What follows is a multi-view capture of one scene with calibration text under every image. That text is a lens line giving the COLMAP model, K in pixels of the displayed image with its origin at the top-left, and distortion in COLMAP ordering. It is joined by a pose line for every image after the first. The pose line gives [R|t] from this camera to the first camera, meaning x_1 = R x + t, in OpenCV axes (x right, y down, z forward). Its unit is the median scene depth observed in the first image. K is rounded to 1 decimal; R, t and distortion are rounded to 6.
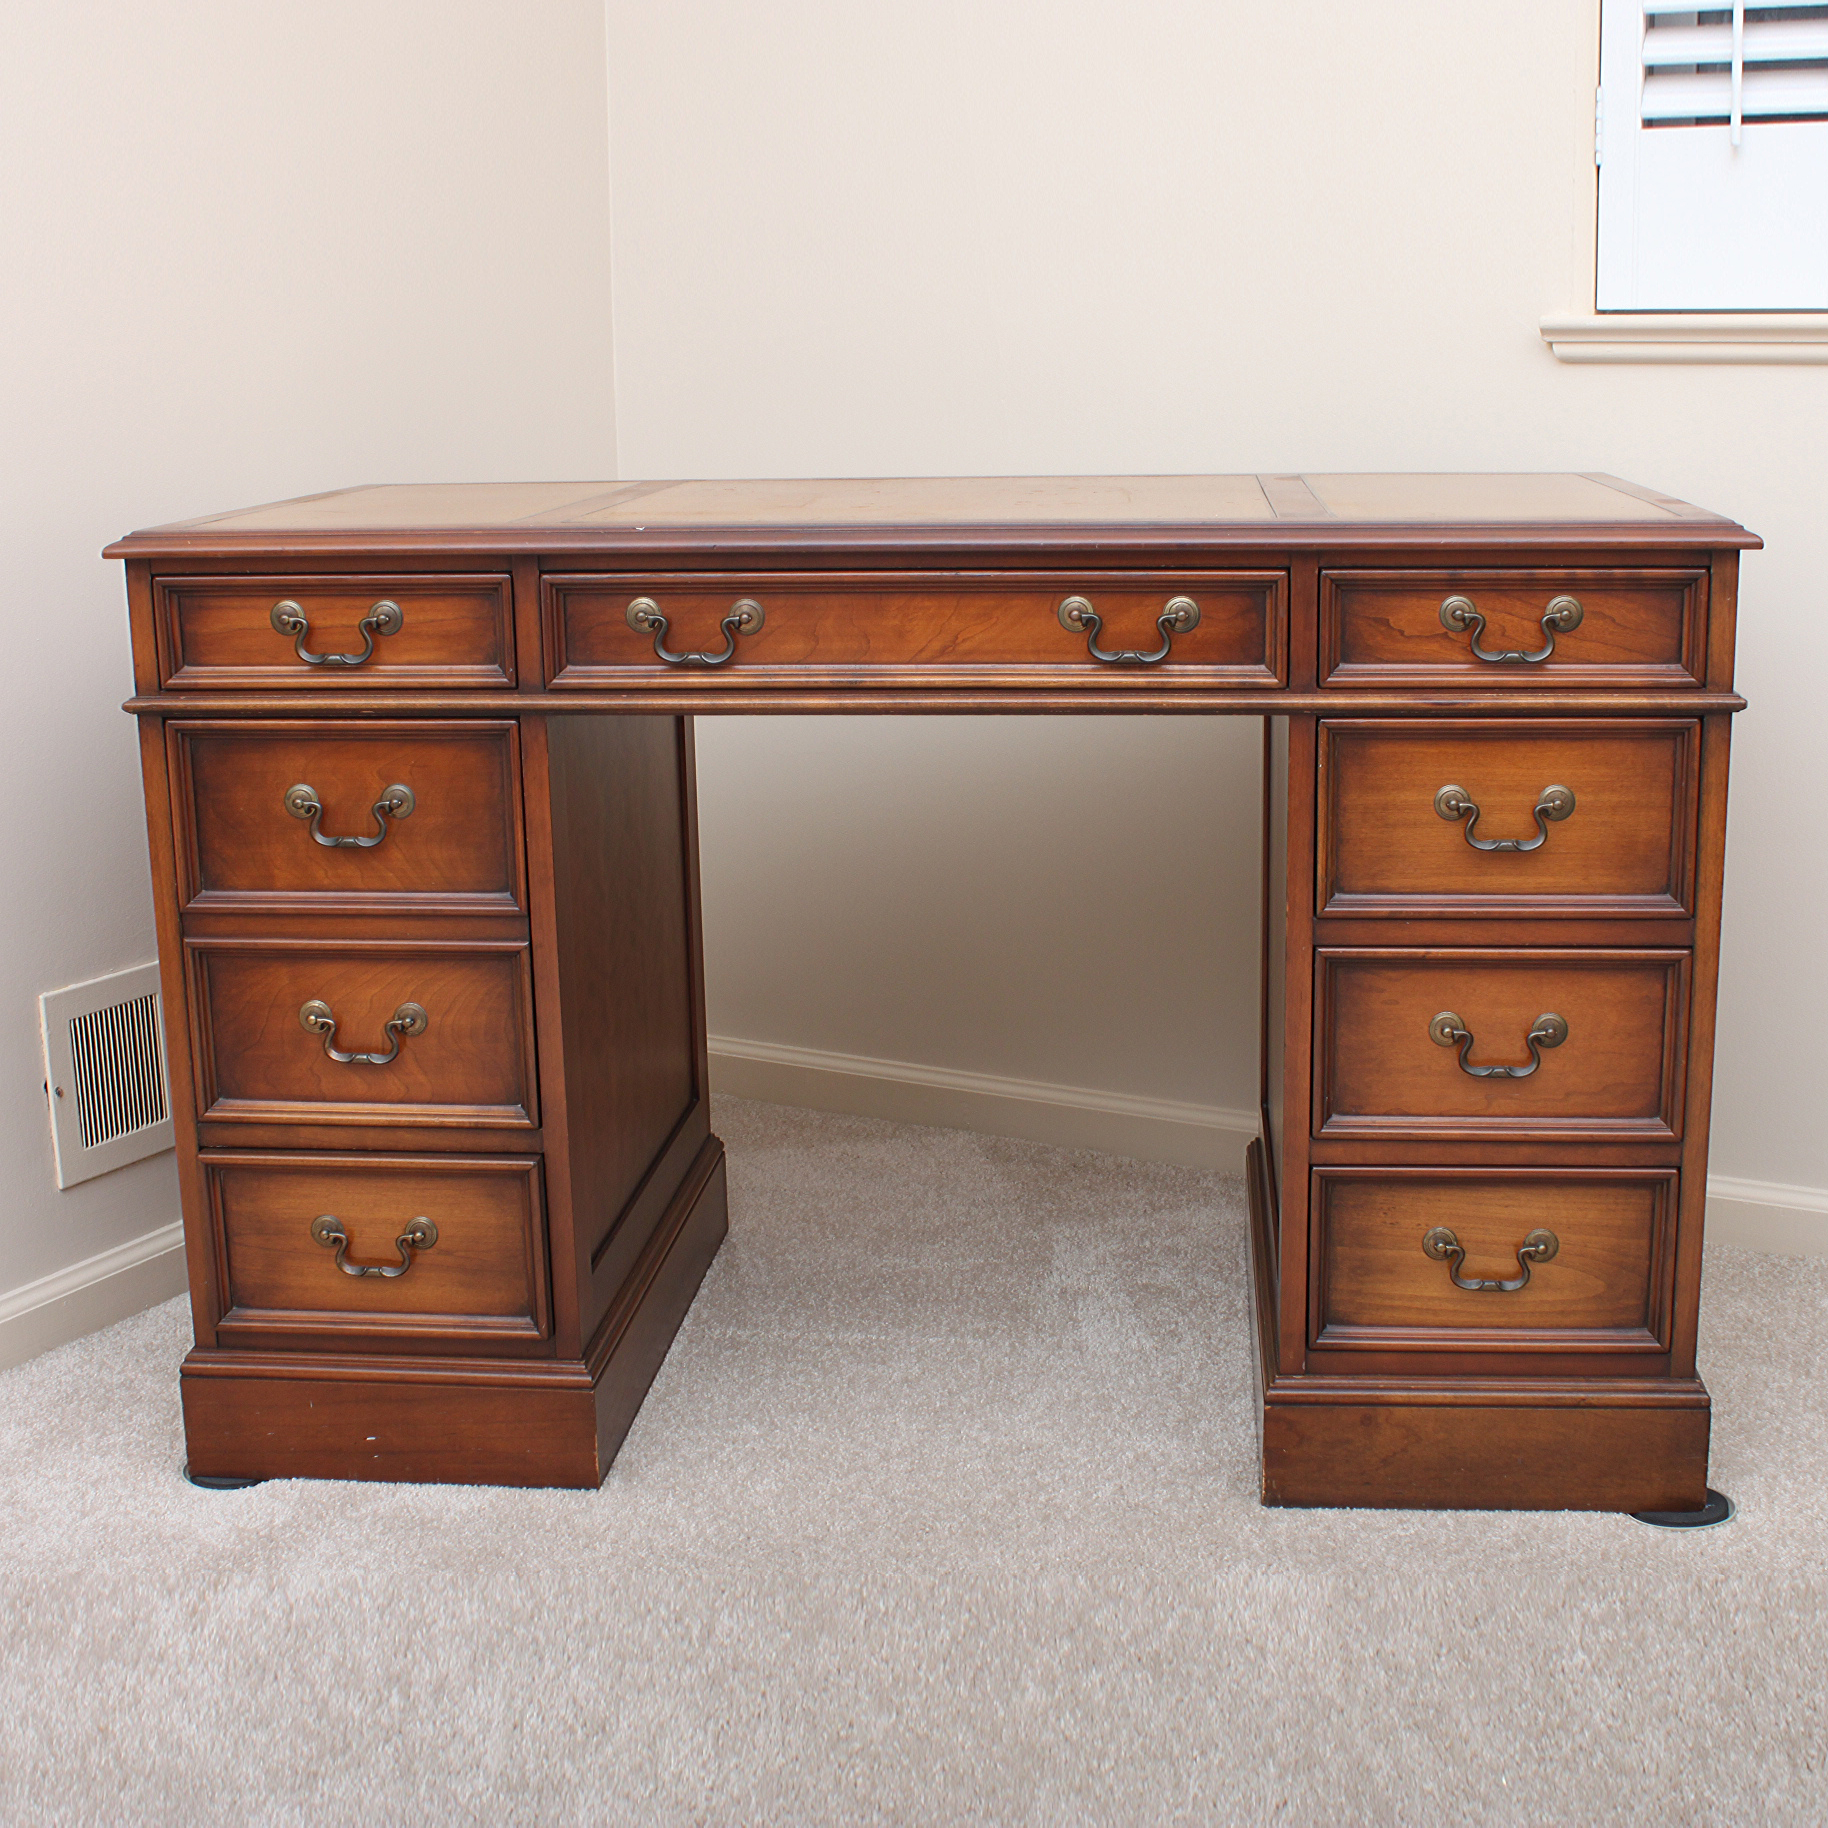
lens RADIAL K [[2604.4, 0, 914.0], [0, 2604.4, 914.0], [0, 0, 1]] dist [-0.033569, -0.023324]
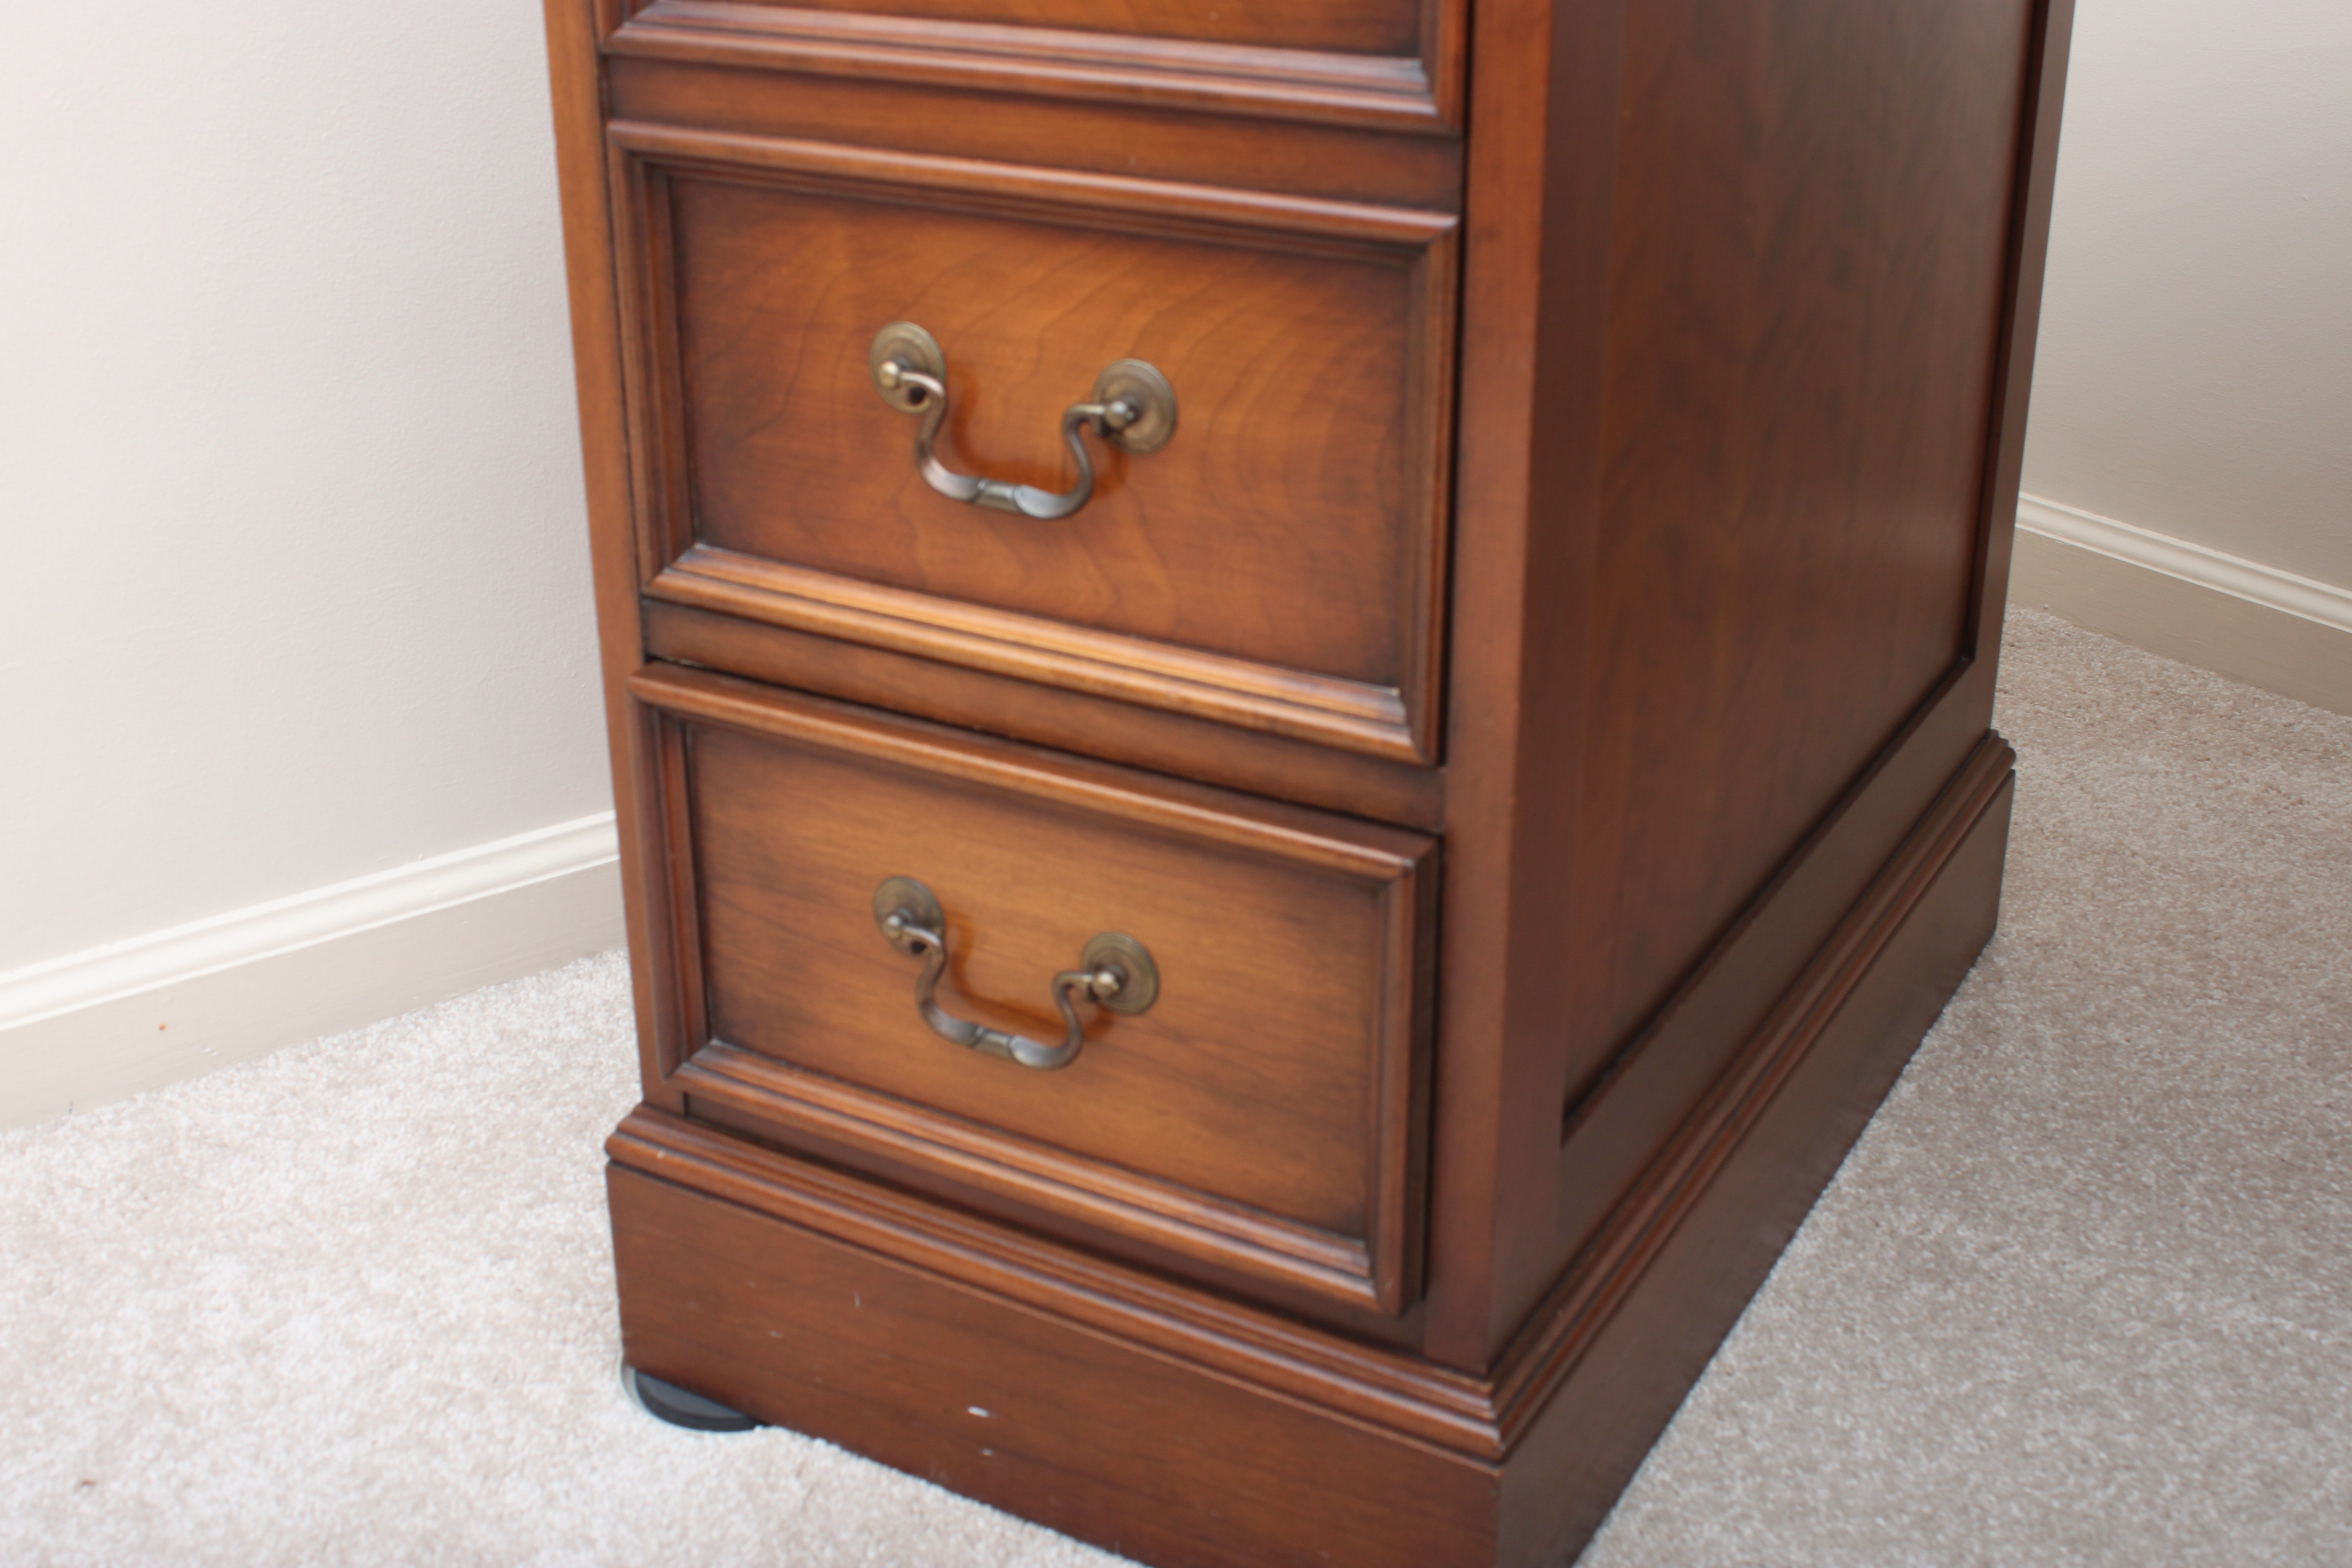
lens RADIAL K [[2746.0, 0, 1176.0], [0, 2746.0, 784.0], [0, 0, 1]] dist [-0.111529, 0.164246]
pose [[0.913439, 0.178957, -0.365519, -0.040556], [-0.107698, 0.972406, 0.206948, 0.012125], [0.392468, -0.149668, 0.907507, 0.643172]]
